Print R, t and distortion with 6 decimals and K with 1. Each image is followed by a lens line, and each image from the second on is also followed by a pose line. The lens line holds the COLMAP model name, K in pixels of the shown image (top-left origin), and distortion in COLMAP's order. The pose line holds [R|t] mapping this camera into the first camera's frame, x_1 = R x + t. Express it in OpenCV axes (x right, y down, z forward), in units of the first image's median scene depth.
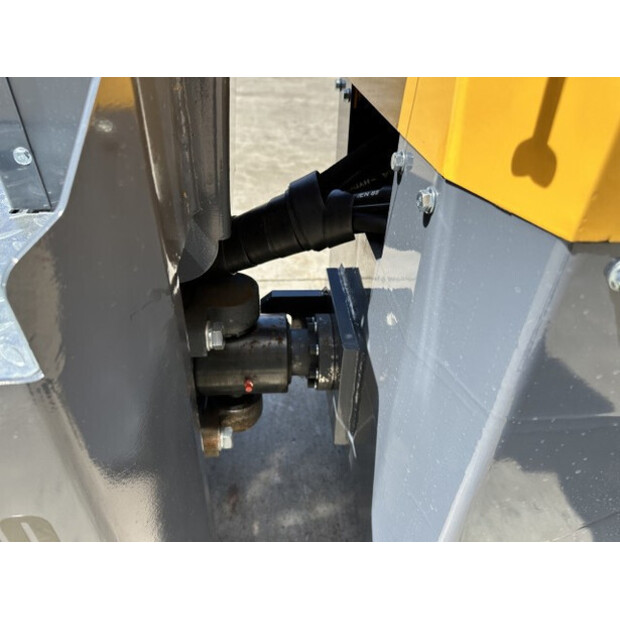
lens RADIAL K [[438.4, 0, 309.1], [0, 438.4, 311.4], [0, 0, 1]] dist [0.046627, -0.060153]
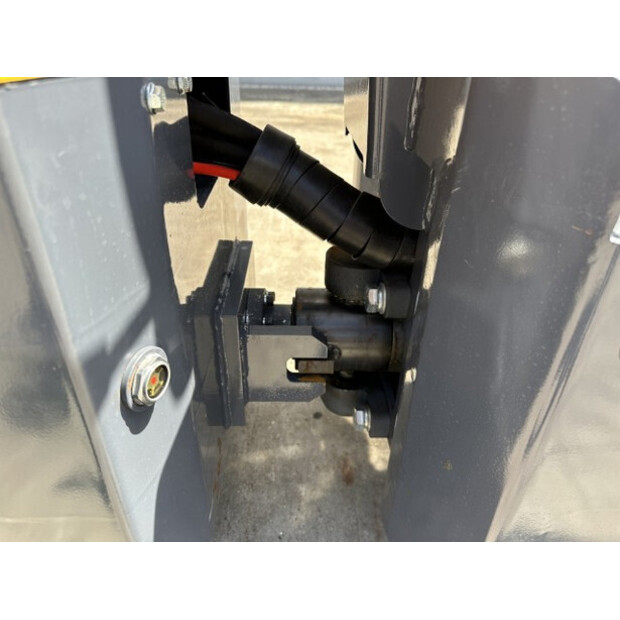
lens RADIAL K [[438.4, 0, 307.2], [0, 438.4, 307.7], [0, 0, 1]] dist [0.046627, -0.060153]
pose [[-0.996414, -0.080415, 0.026300, -0.077275], [-0.006733, 0.385234, 0.922795, -0.623730], [-0.084338, 0.919309, -0.384394, 1.031518]]
